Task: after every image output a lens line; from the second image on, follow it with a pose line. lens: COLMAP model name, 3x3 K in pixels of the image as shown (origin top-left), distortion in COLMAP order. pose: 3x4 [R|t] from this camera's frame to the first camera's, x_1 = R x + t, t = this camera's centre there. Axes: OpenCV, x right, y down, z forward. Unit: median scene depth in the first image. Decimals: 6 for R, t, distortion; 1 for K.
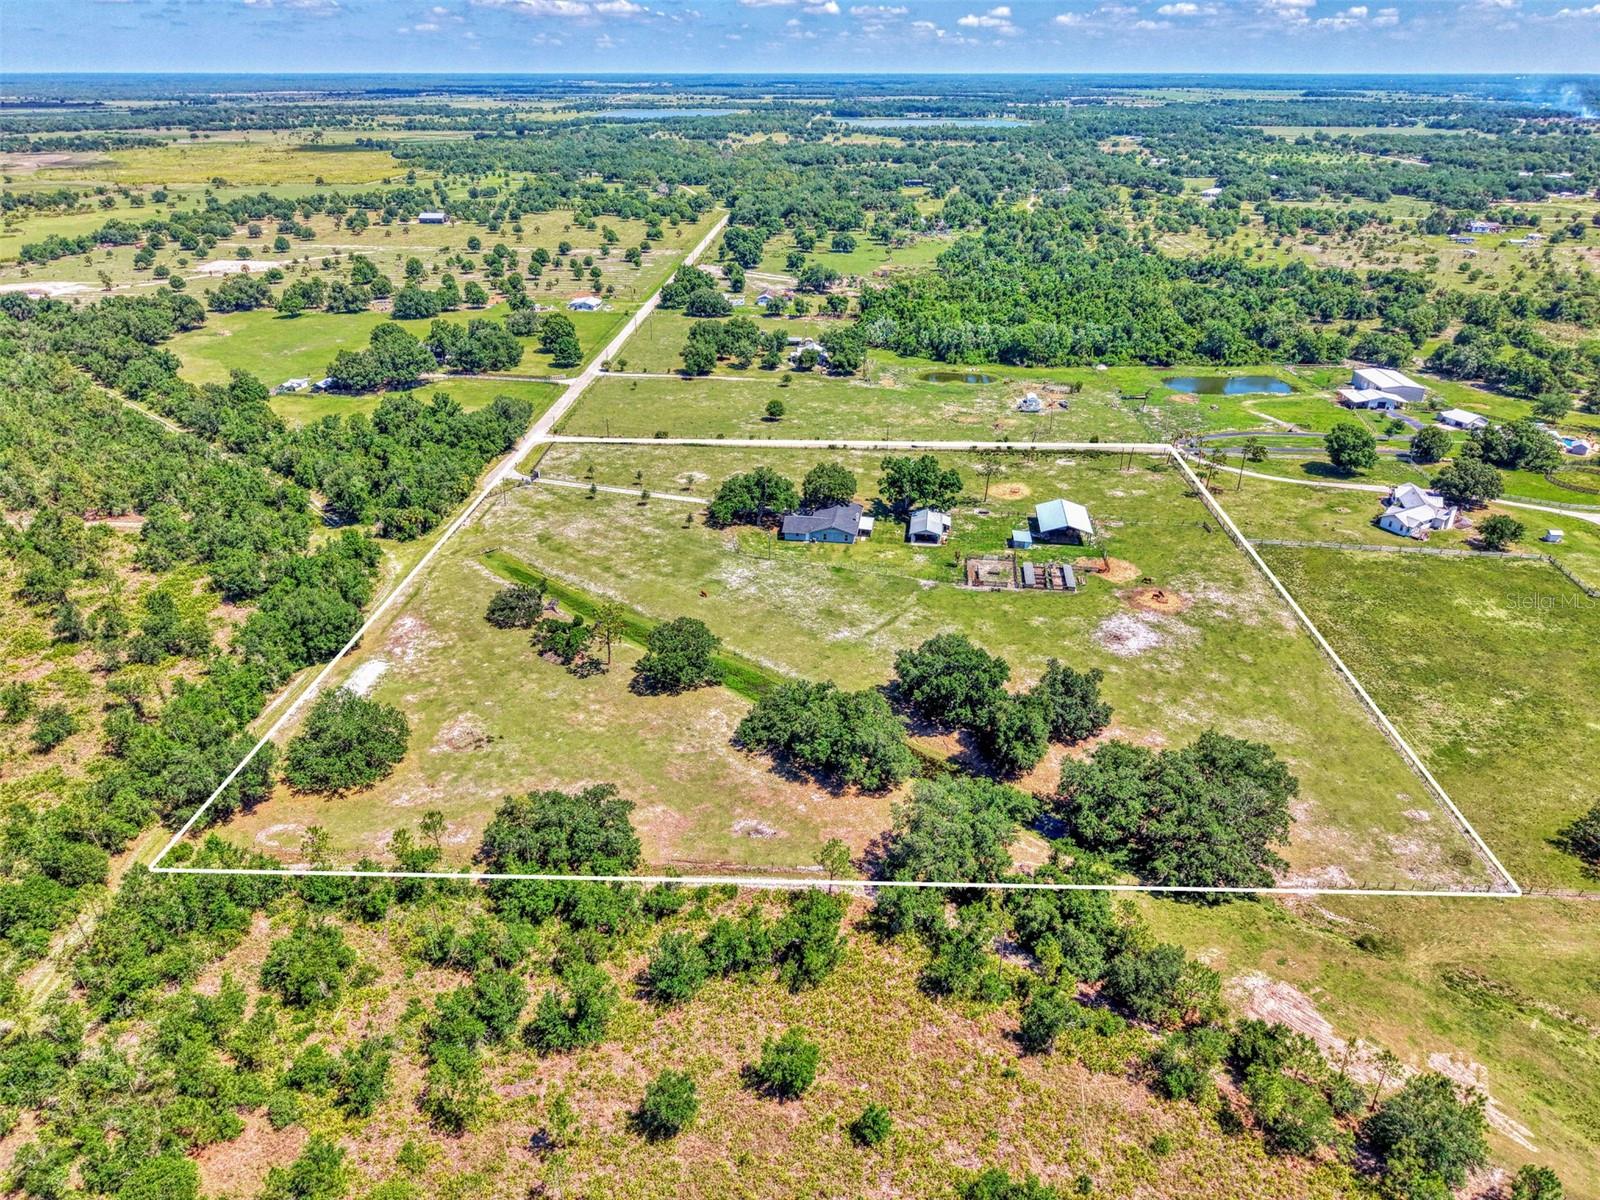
lens RADIAL K [[1074.3, 0, 802.5], [0, 1074.3, 612.9], [0, 0, 1]] dist [0.026145, -0.023519]
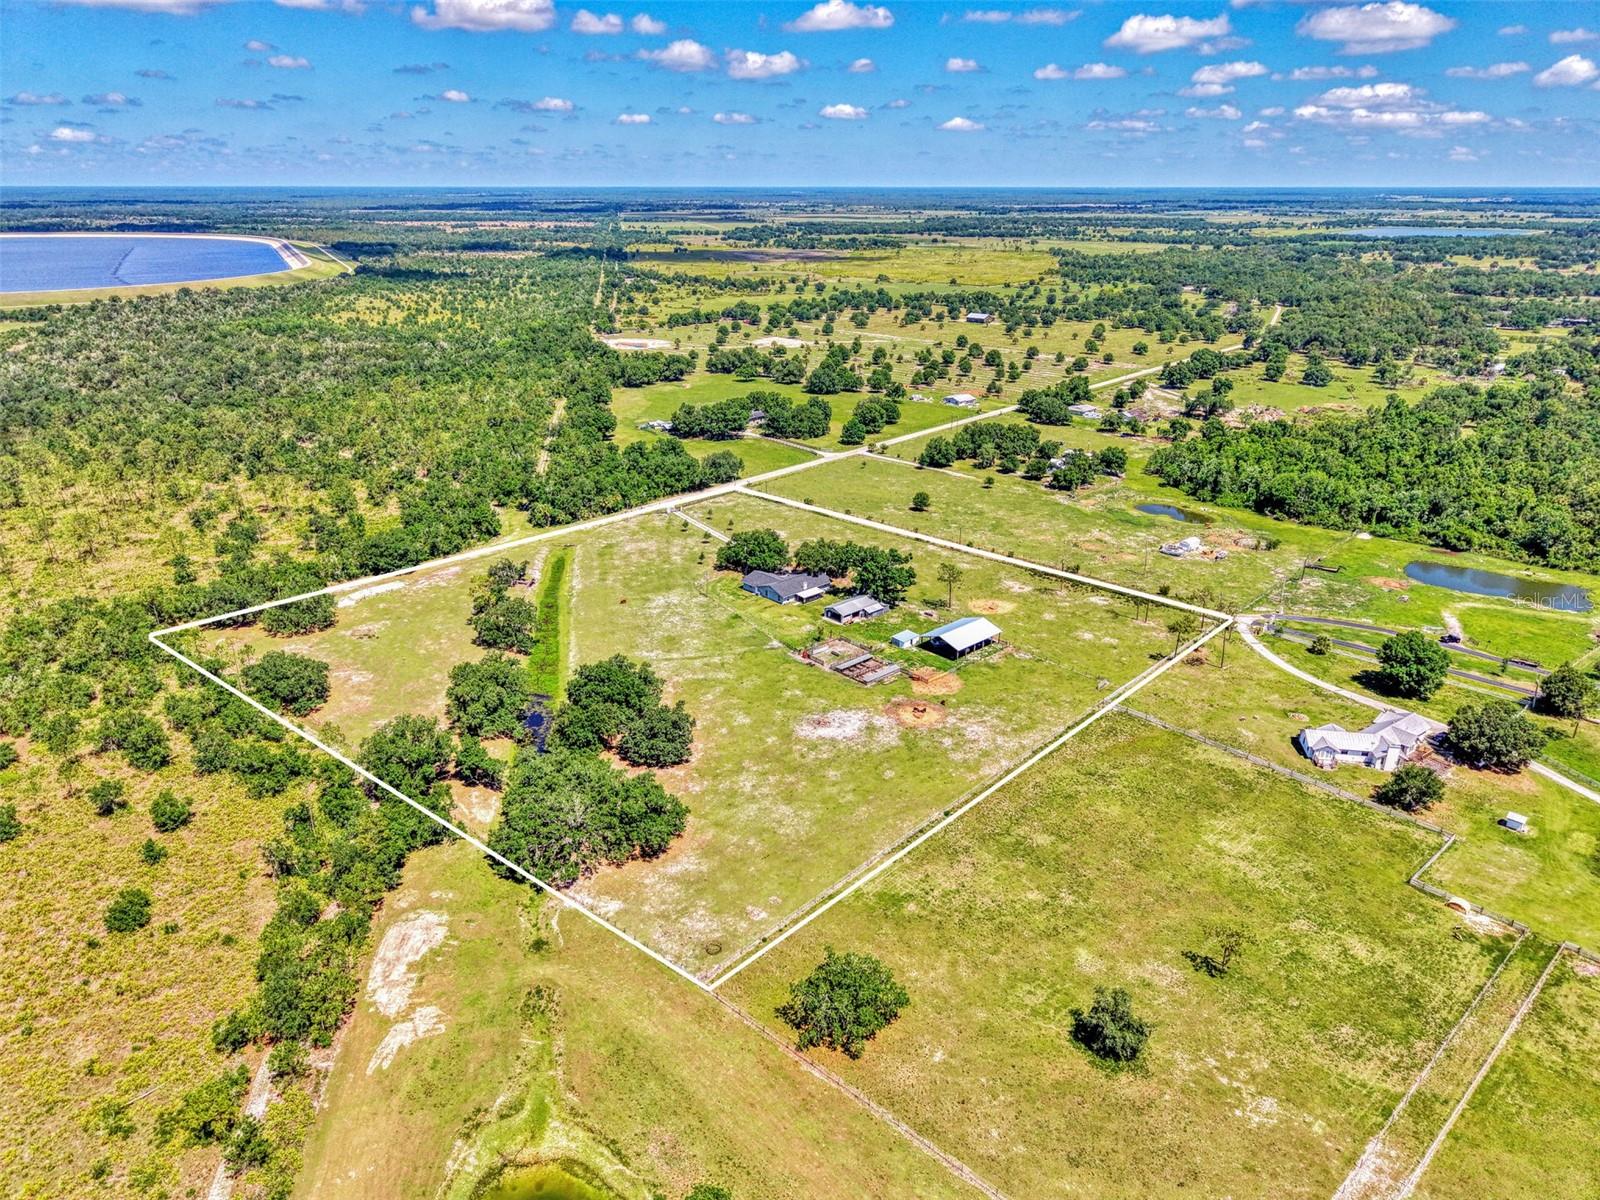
lens RADIAL K [[1074.3, 0, 780.7], [0, 1074.3, 603.0], [0, 0, 1]] dist [0.026145, -0.023519]
pose [[0.770454, 0.236362, -0.592059, 0.576729], [-0.291838, 0.956465, 0.002067, -0.055032], [0.566772, 0.171193, 0.805892, 0.063117]]
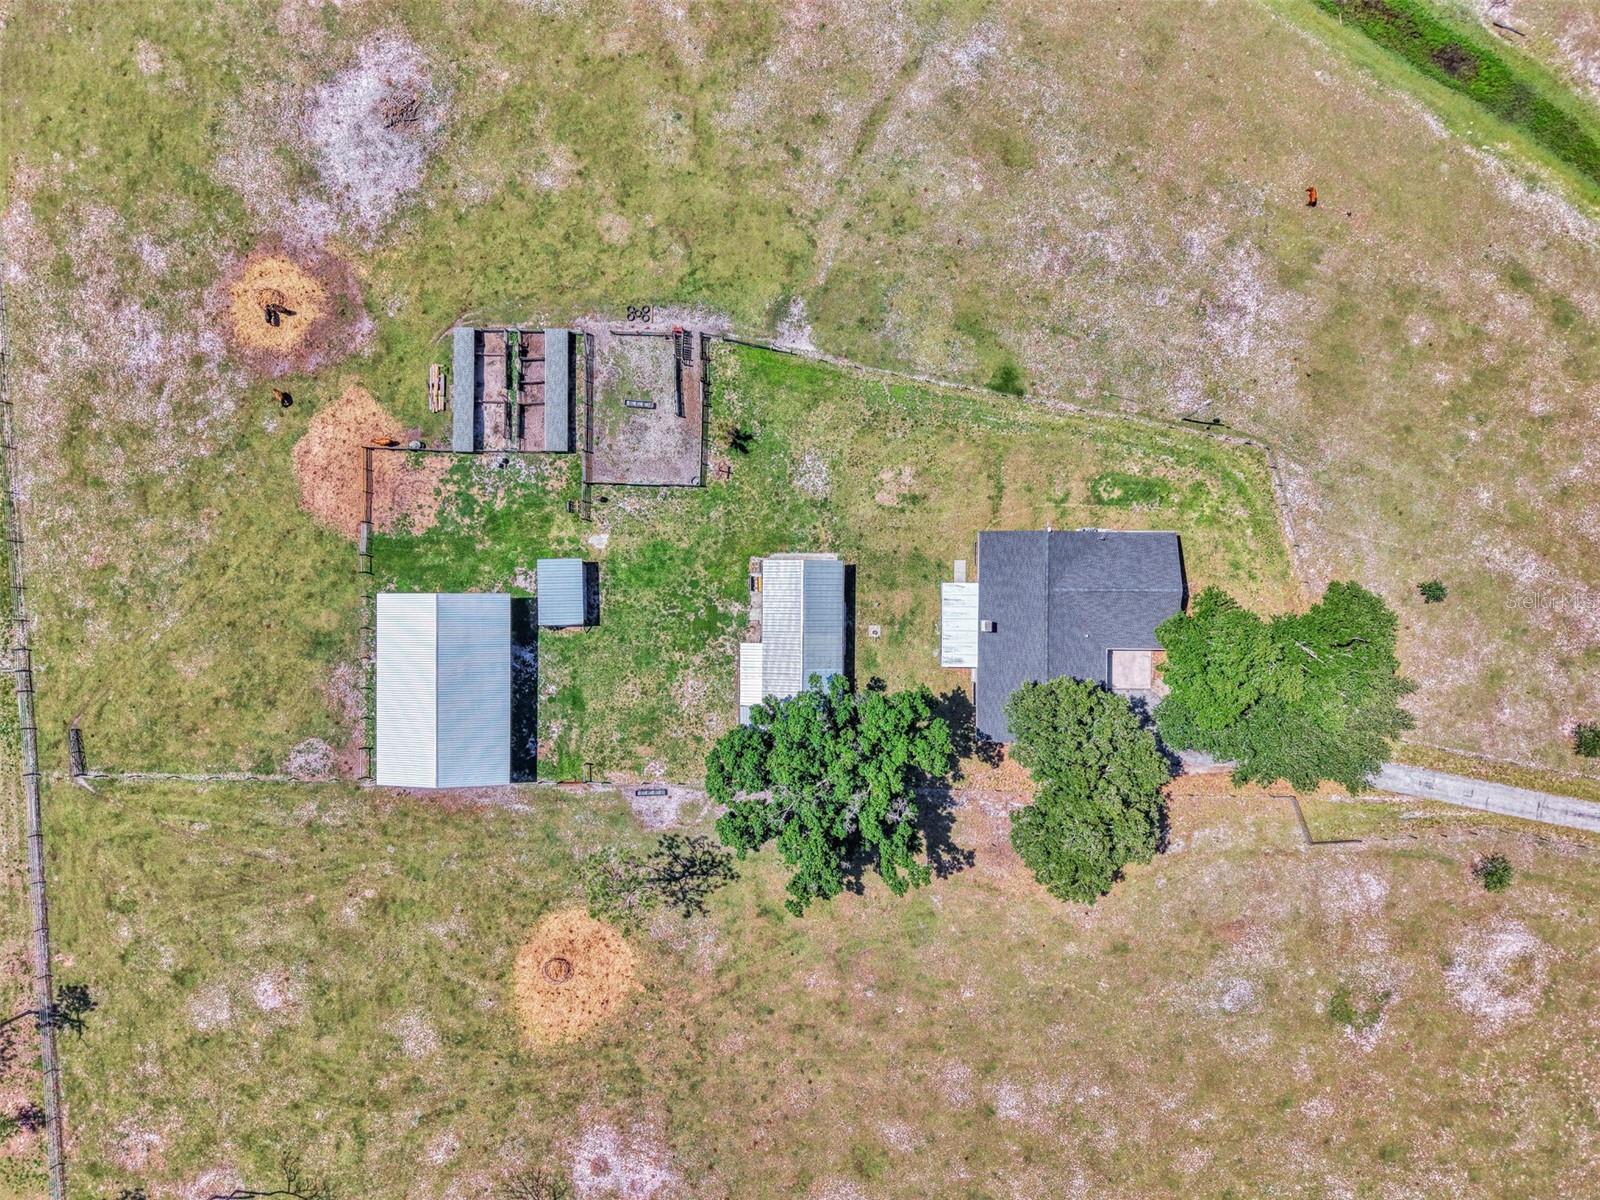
lens RADIAL K [[1074.3, 0, 762.9], [0, 1074.3, 594.0], [0, 0, 1]] dist [0.026145, -0.023519]
pose [[-0.991723, 0.128319, 0.004364, 0.101319], [-0.054567, -0.452008, 0.890344, -0.339421], [0.116220, 0.882736, 0.455268, 0.664374]]
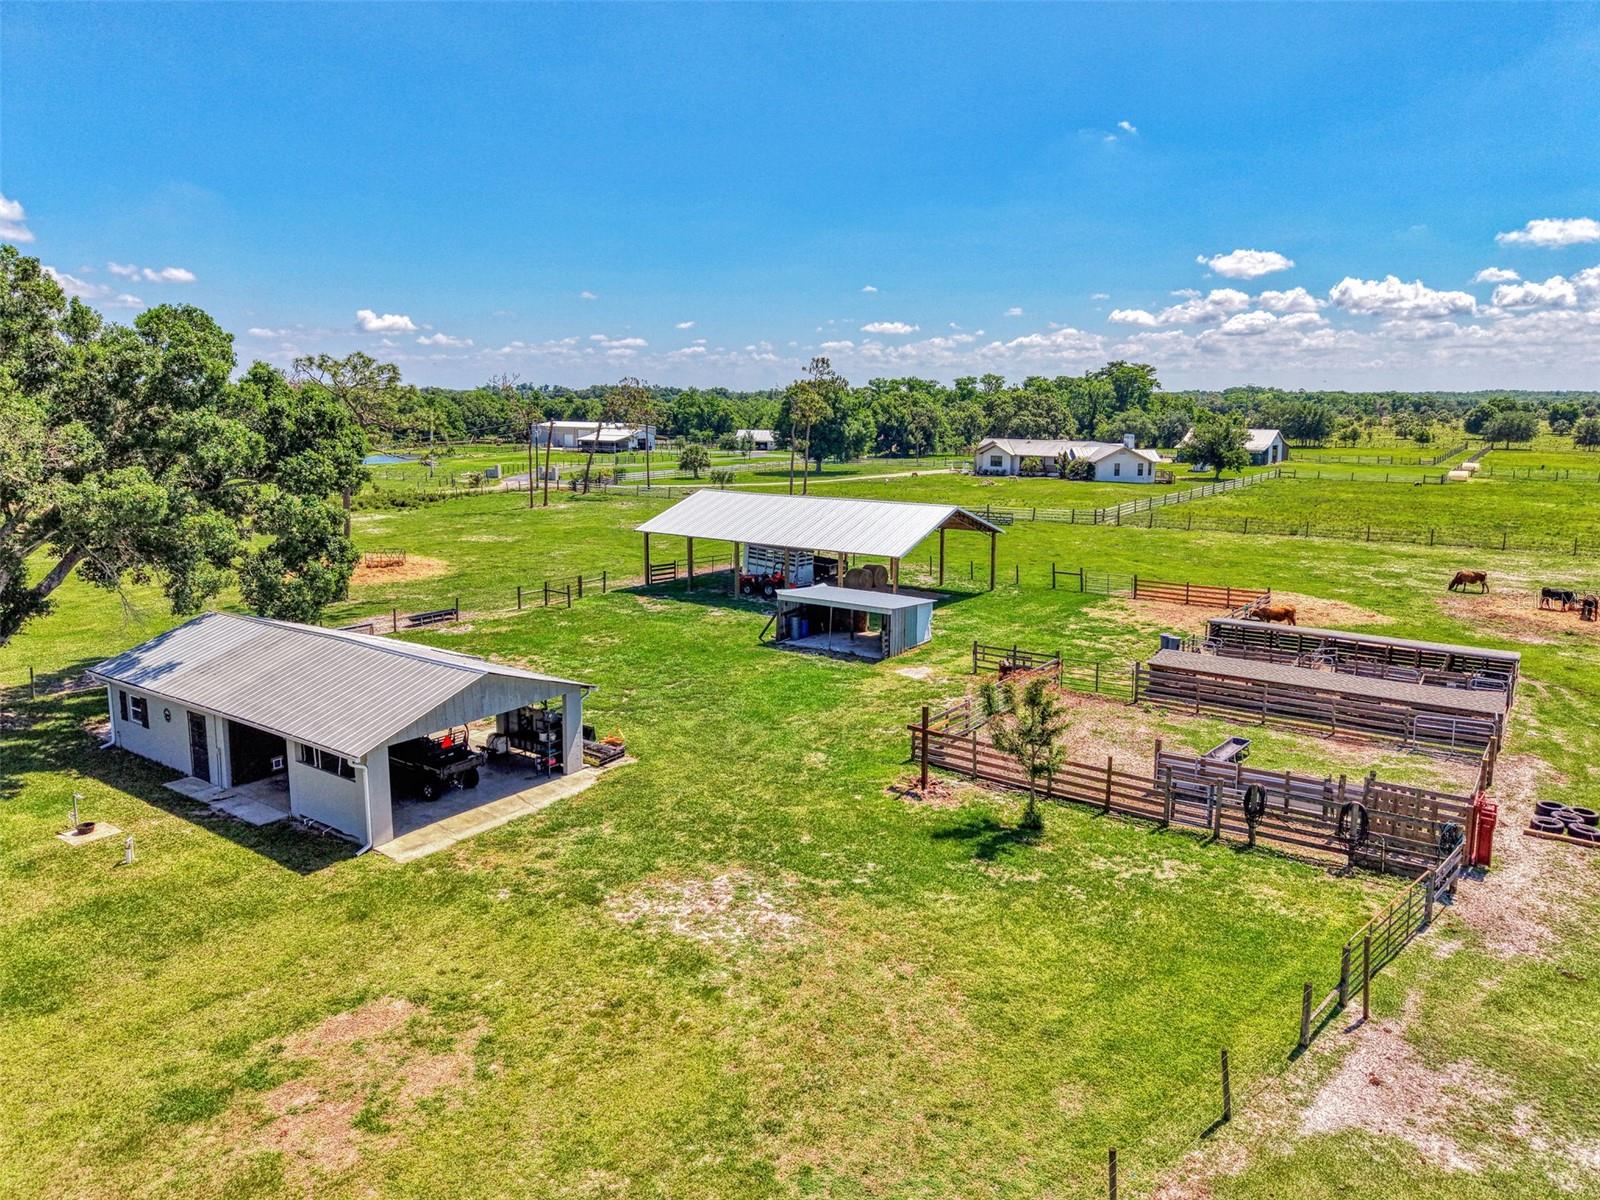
lens RADIAL K [[1074.3, 0, 784.9], [0, 1074.3, 593.2], [0, 0, 1]] dist [0.026145, -0.023519]
pose [[0.476705, -0.159401, 0.864490, 0.026552], [0.397771, 0.916098, -0.050425, -0.054298], [-0.783920, 0.367907, 0.500114, 0.732138]]
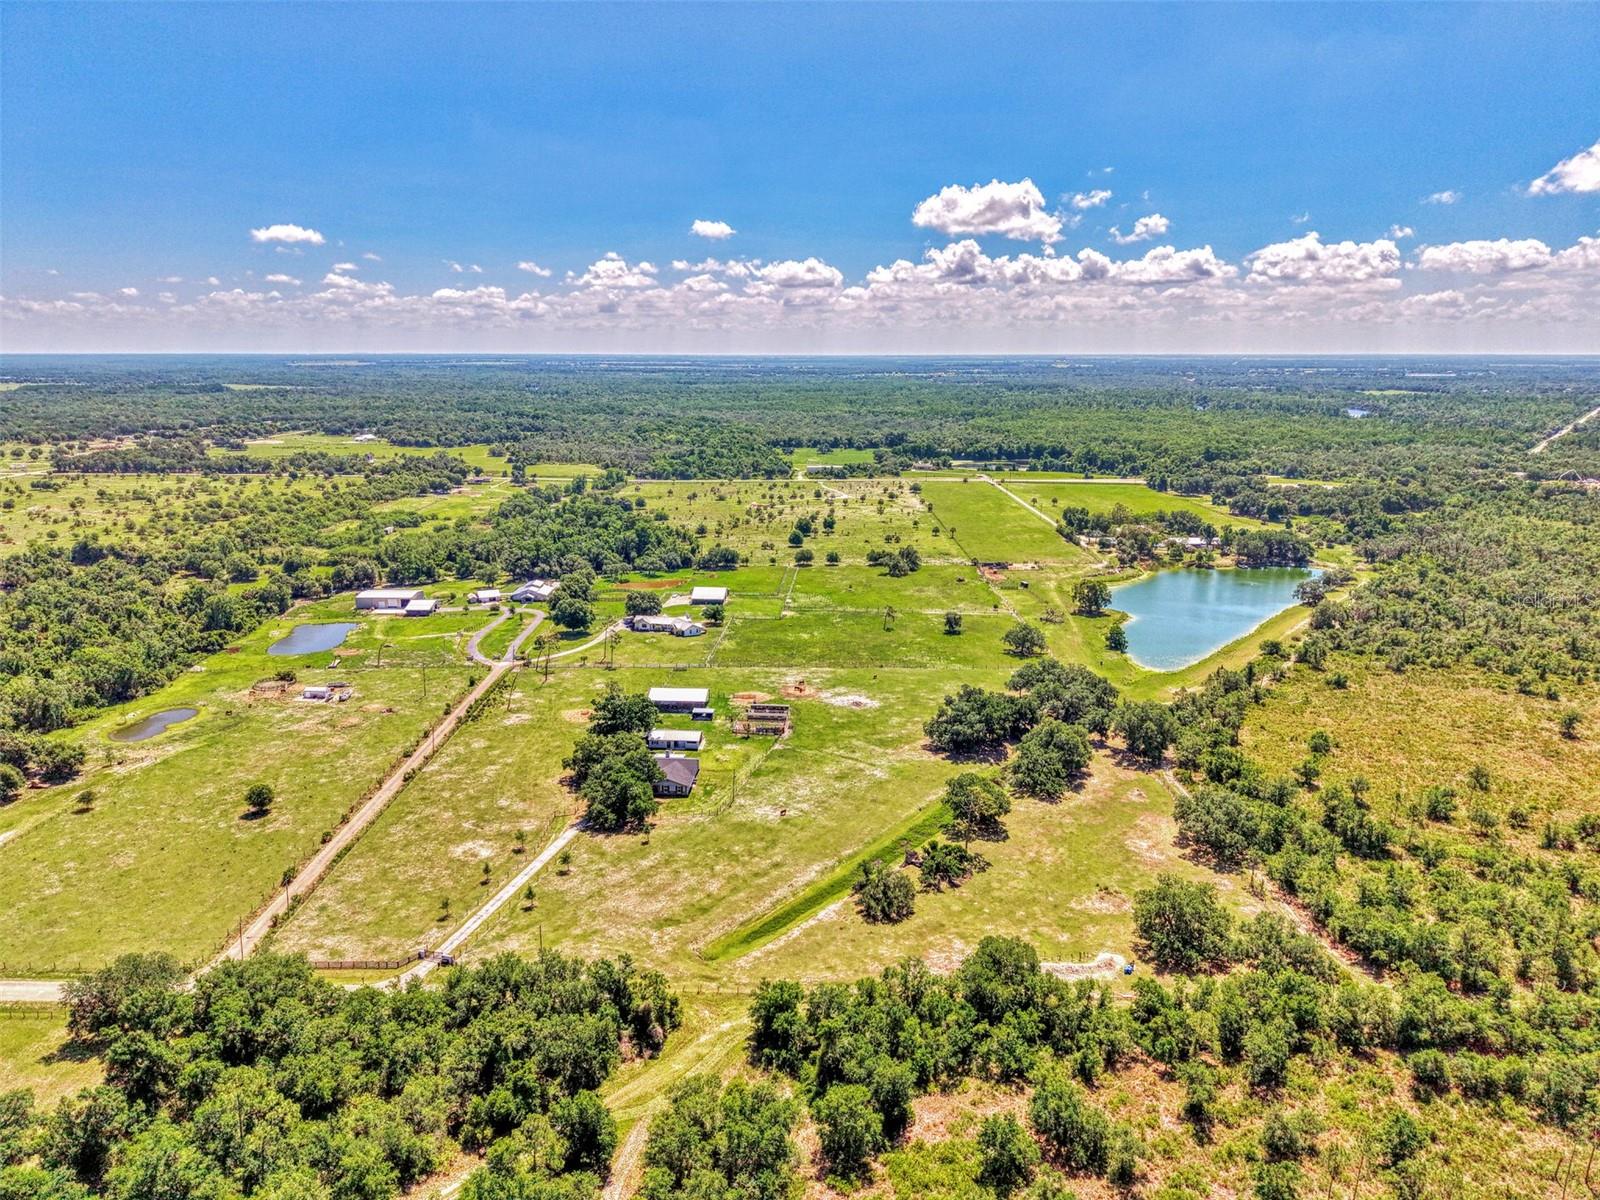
lens RADIAL K [[1074.3, 0, 794.4], [0, 1074.3, 604.2], [0, 0, 1]] dist [0.026145, -0.023519]
pose [[-0.055142, -0.229287, 0.971796, -0.771708], [0.447188, 0.864534, 0.229355, -0.329136], [-0.892739, 0.447223, 0.054862, 0.628667]]
